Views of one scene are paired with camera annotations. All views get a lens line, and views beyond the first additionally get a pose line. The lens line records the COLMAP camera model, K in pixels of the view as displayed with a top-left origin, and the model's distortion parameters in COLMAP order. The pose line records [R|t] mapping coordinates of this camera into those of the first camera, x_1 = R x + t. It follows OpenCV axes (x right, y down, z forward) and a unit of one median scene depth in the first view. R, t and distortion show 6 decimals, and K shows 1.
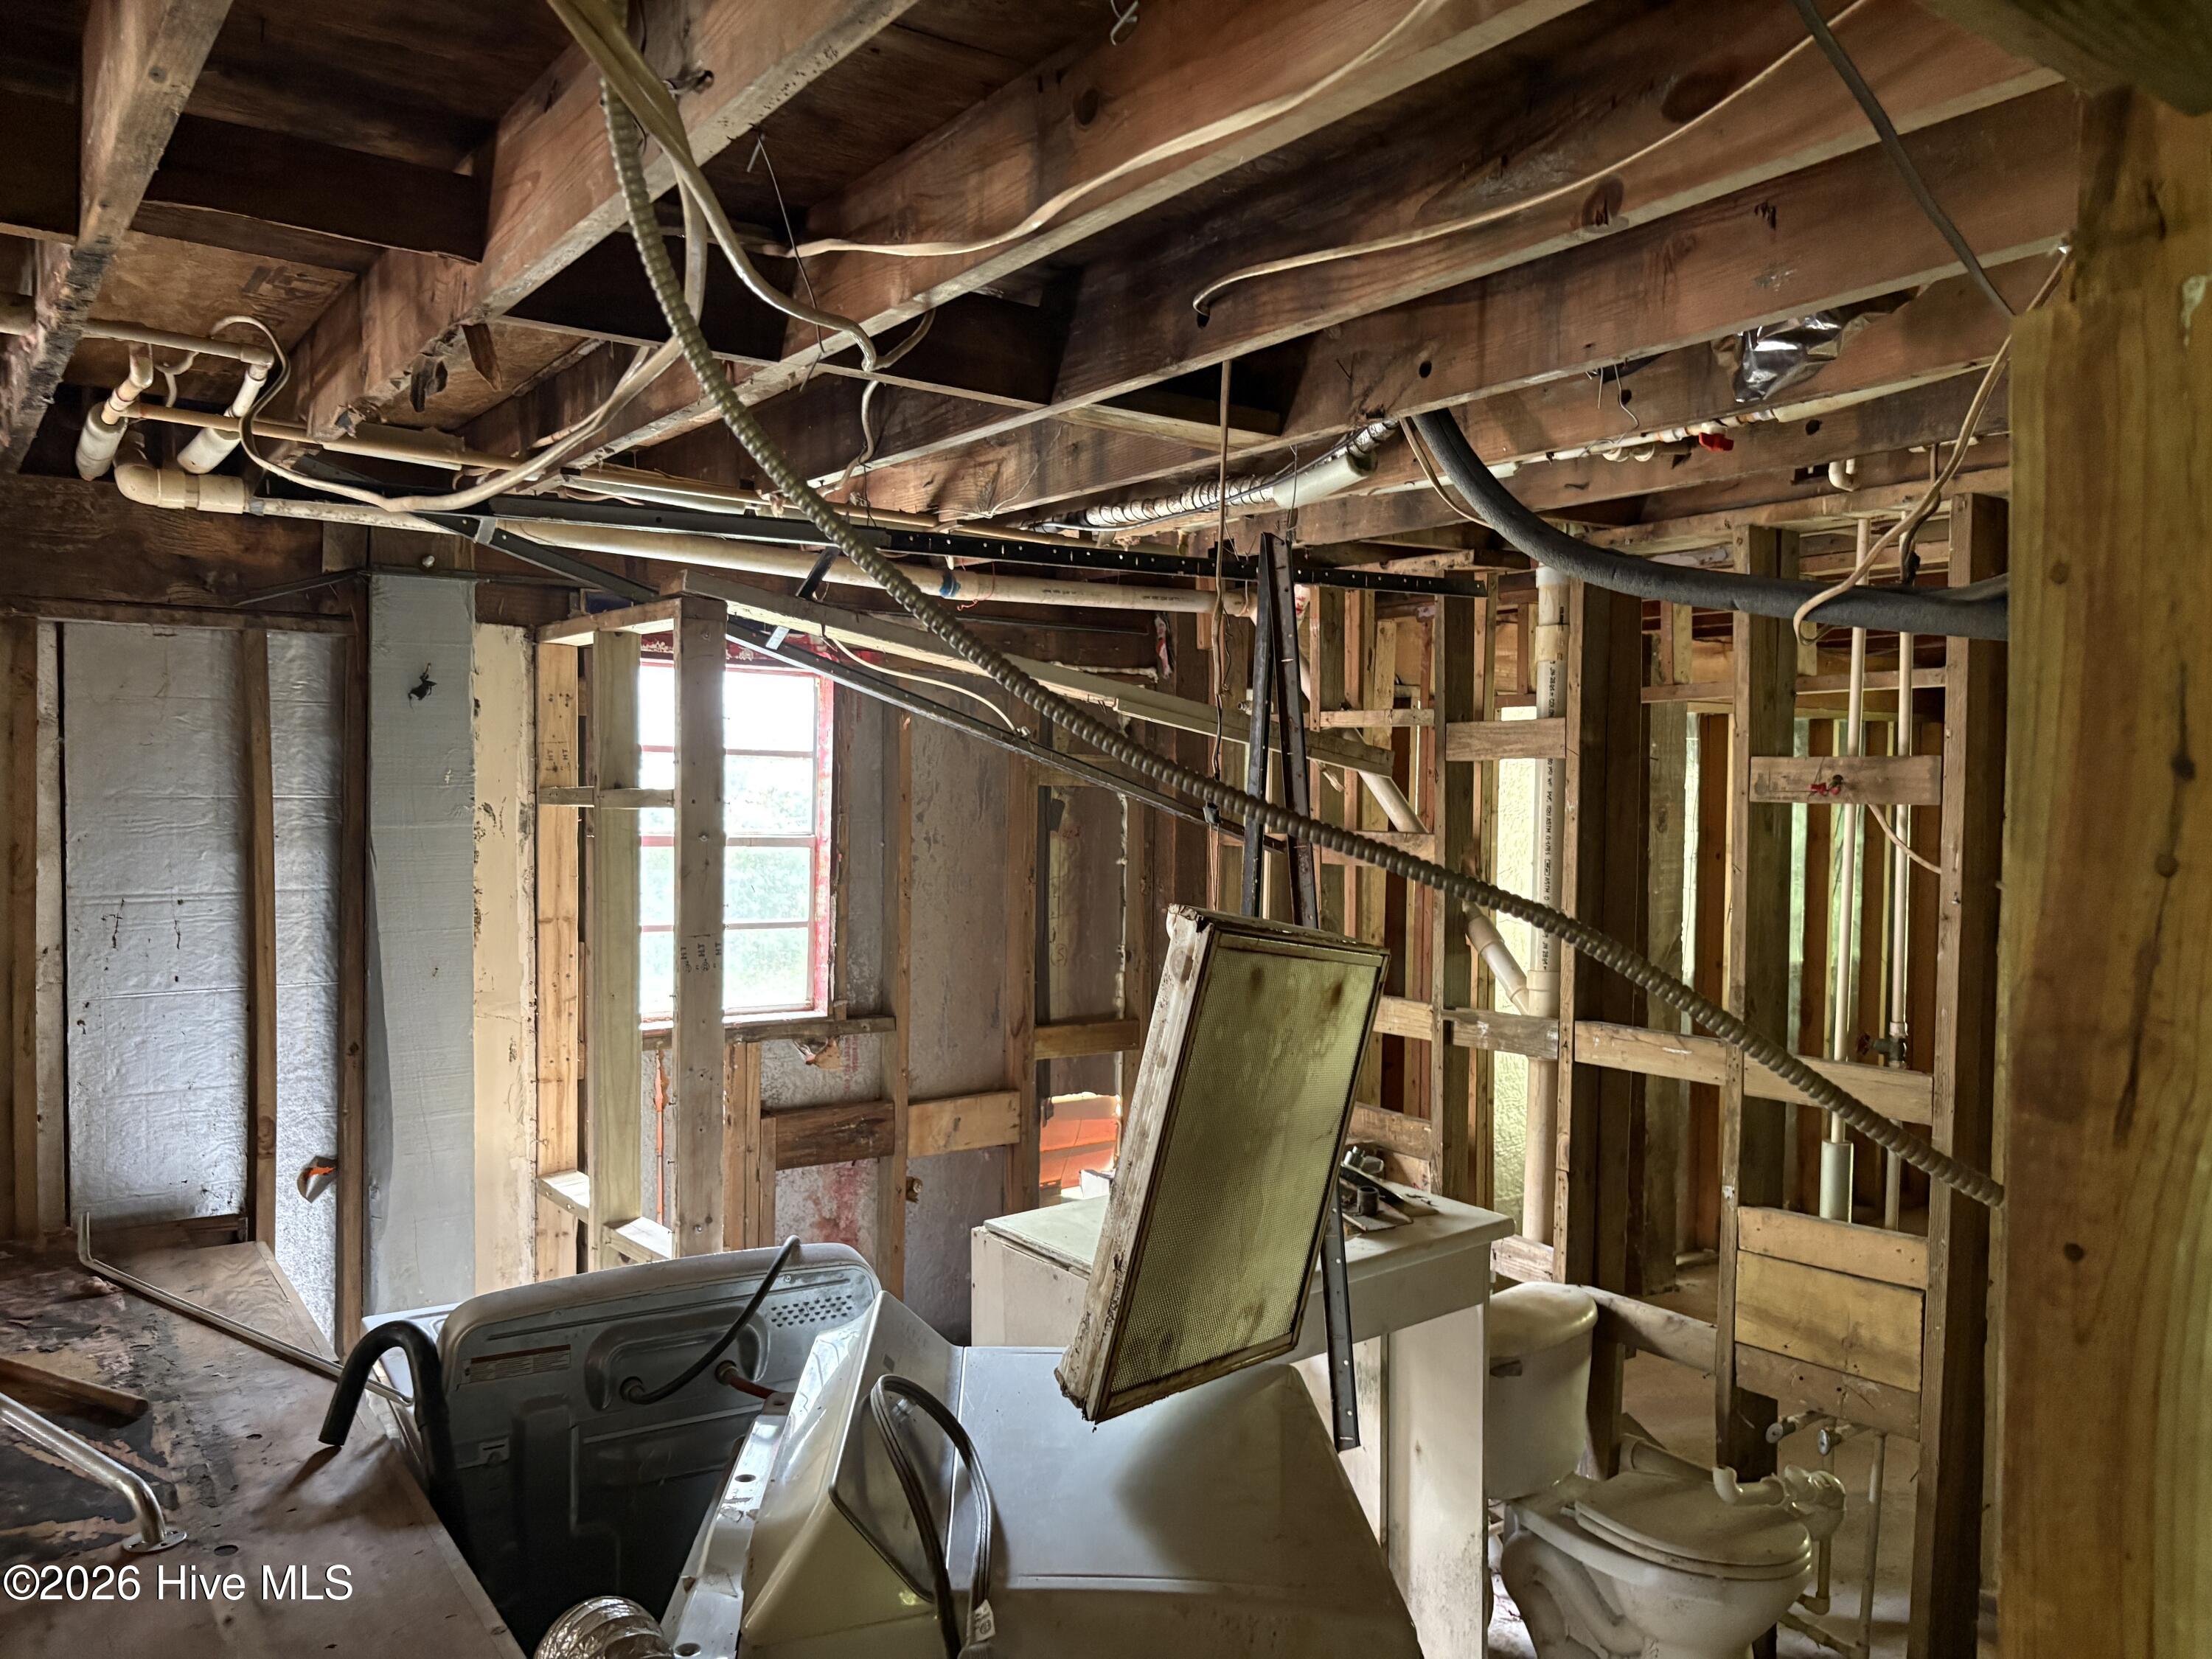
lens RADIAL K [[1679.2, 0, 1111.3], [0, 1679.2, 839.3], [0, 0, 1]] dist [0.052547, -0.051957]
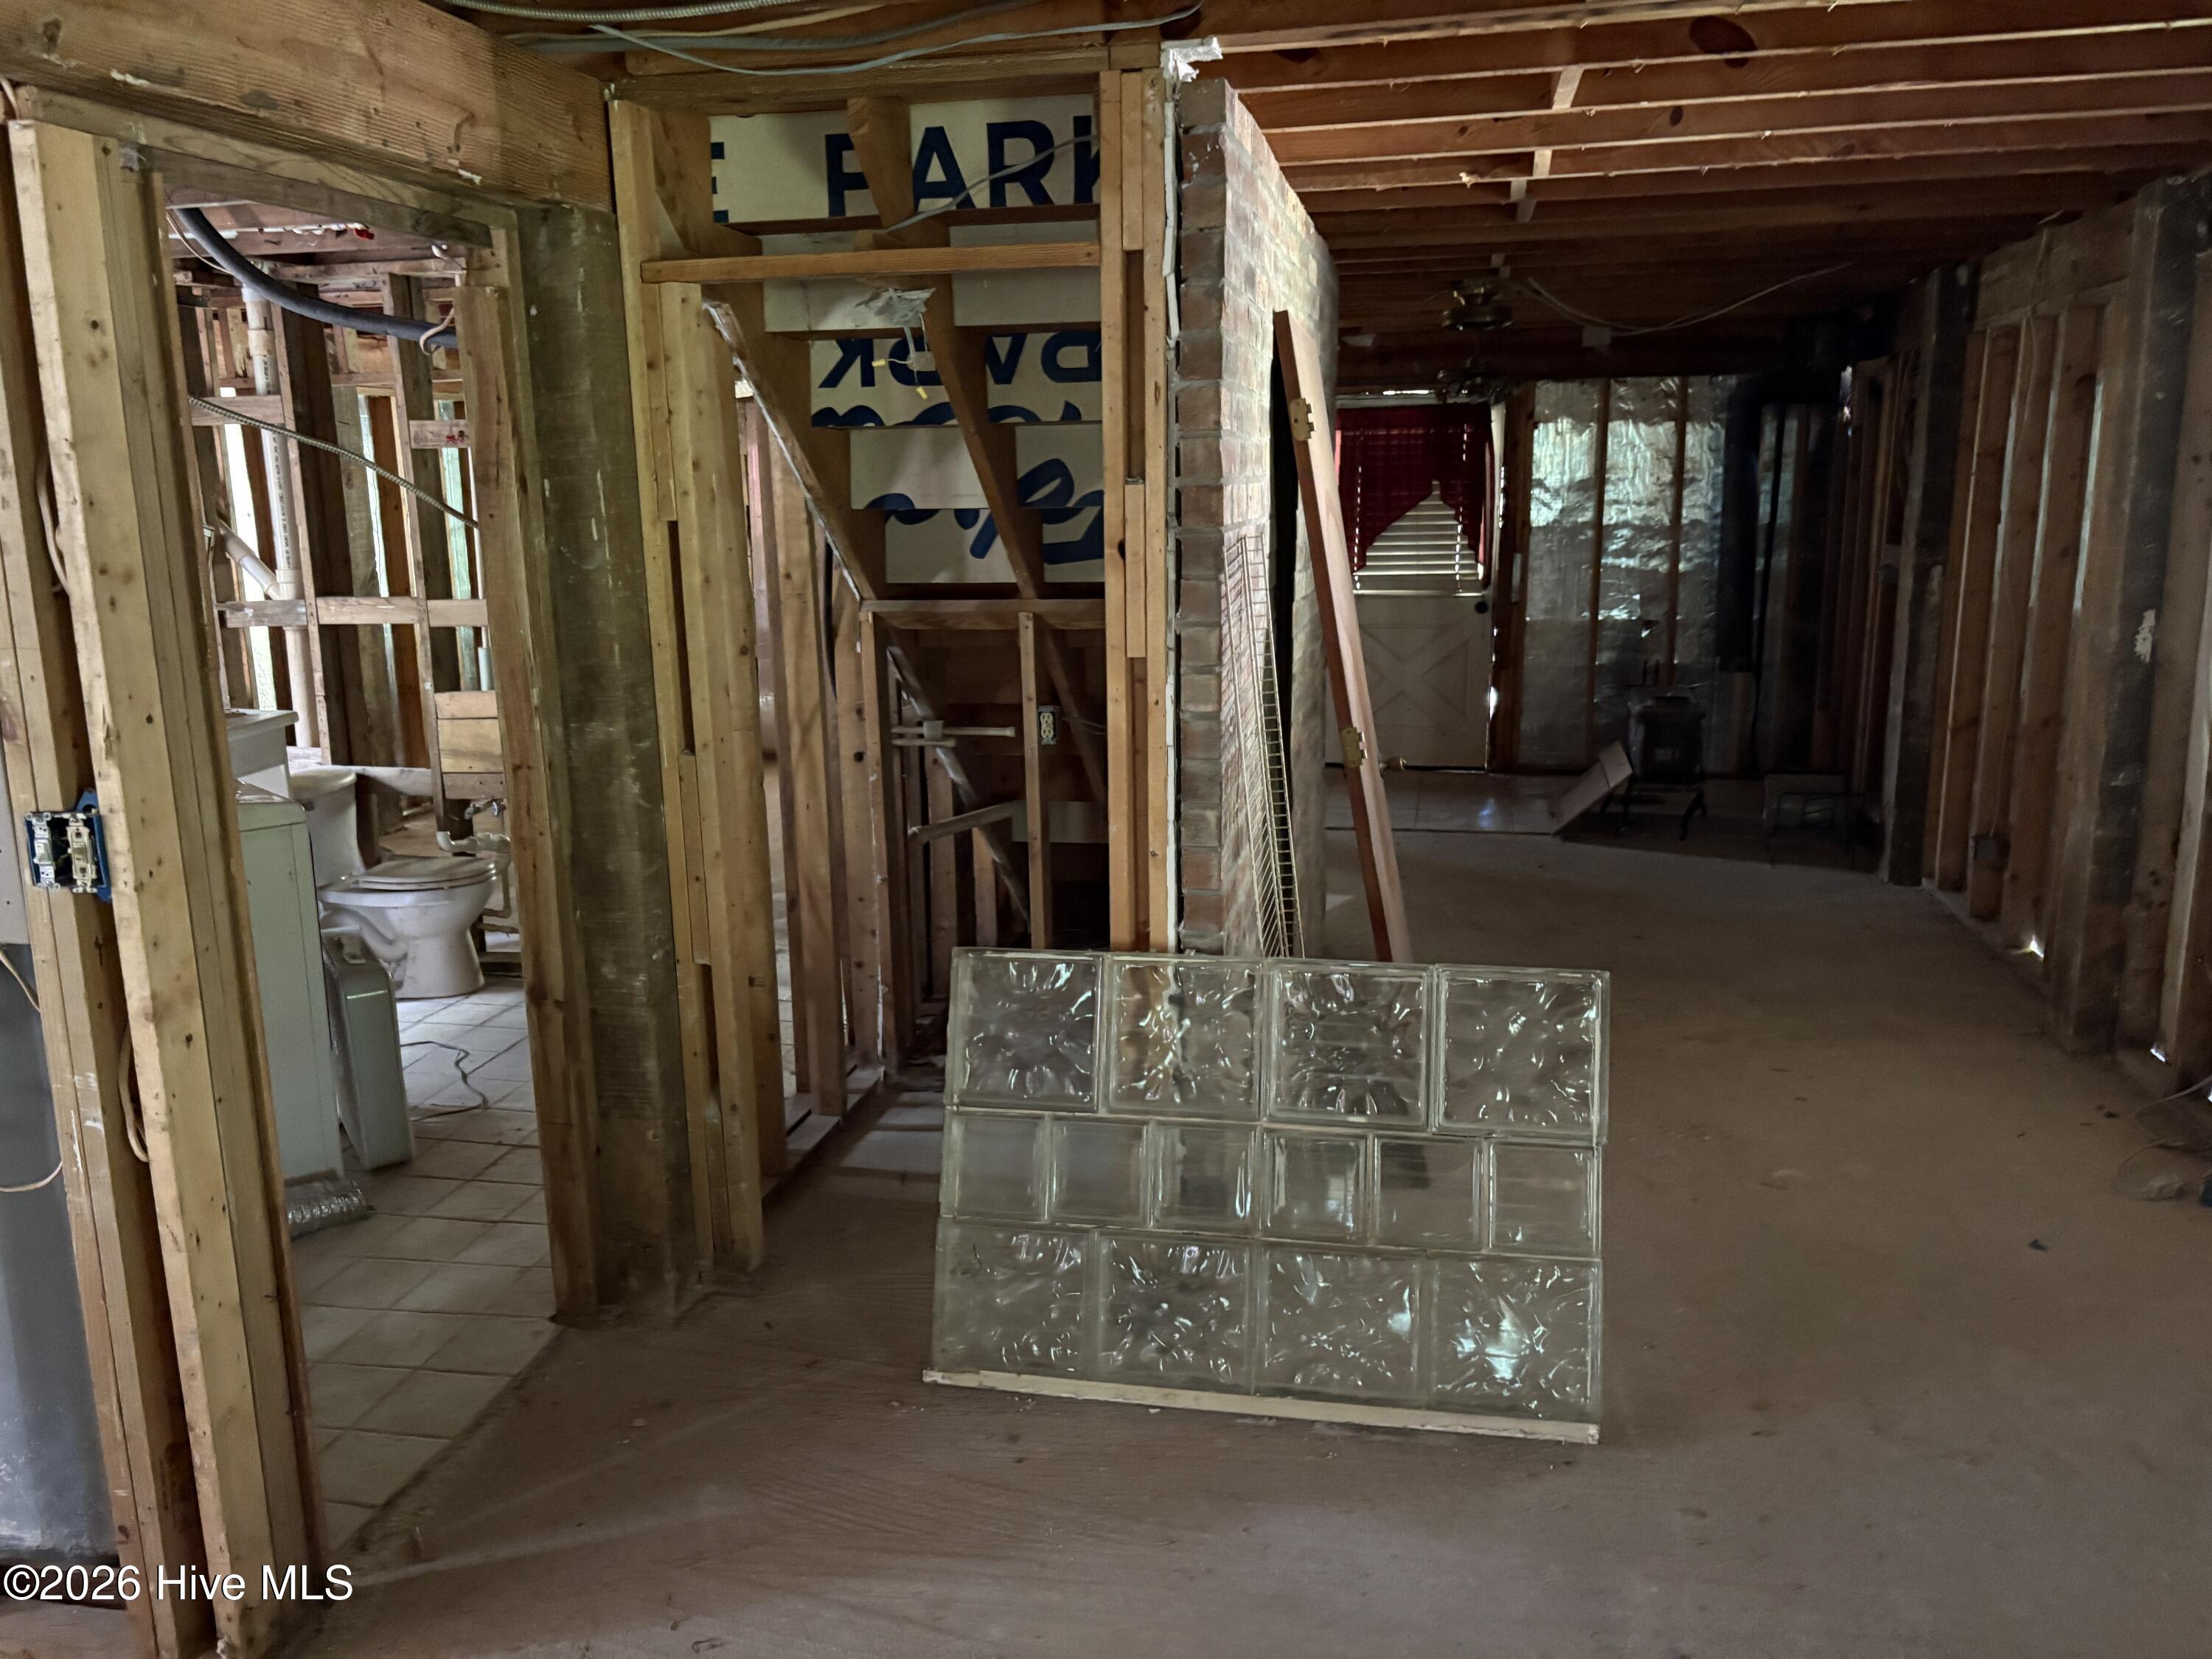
lens RADIAL K [[1679.2, 0, 1111.5], [0, 1679.2, 820.4], [0, 0, 1]] dist [0.052547, -0.051957]
pose [[0.736841, -0.158499, 0.657224, -0.250503], [0.046611, 0.981727, 0.184500, 0.057640], [-0.674458, -0.105313, 0.730764, -0.673104]]
